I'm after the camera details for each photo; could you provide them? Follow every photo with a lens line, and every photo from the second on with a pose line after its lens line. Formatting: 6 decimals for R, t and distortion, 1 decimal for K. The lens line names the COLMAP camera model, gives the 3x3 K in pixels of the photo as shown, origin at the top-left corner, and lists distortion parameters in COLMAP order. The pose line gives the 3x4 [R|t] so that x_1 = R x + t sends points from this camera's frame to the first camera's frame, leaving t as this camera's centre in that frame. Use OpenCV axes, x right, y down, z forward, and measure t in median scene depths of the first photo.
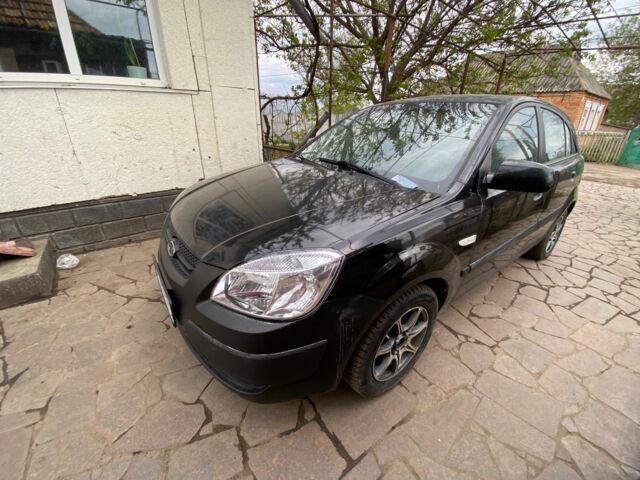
lens RADIAL K [[263.4, 0, 320.0], [0, 263.4, 240.0], [0, 0, 1]] dist [0.000184, -0.011068]
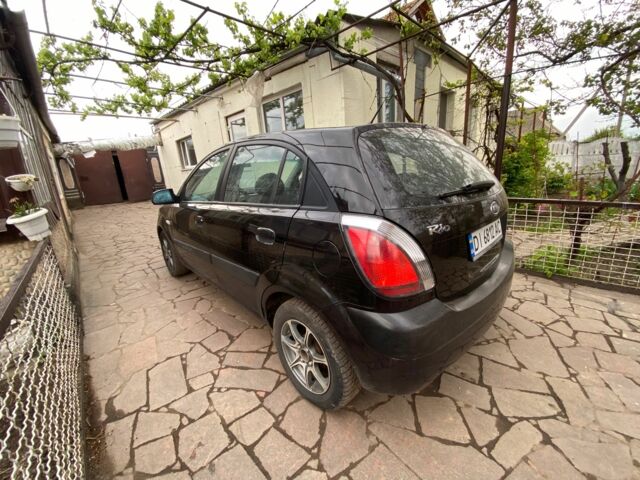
lens RADIAL K [[263.4, 0, 320.0], [0, 263.4, 240.0], [0, 0, 1]] dist [0.000184, -0.011068]
pose [[0.101547, 0.216899, -0.970898, 1.655203], [-0.365109, 0.915966, 0.166440, -0.398304], [0.925410, 0.337582, 0.172205, 1.056787]]
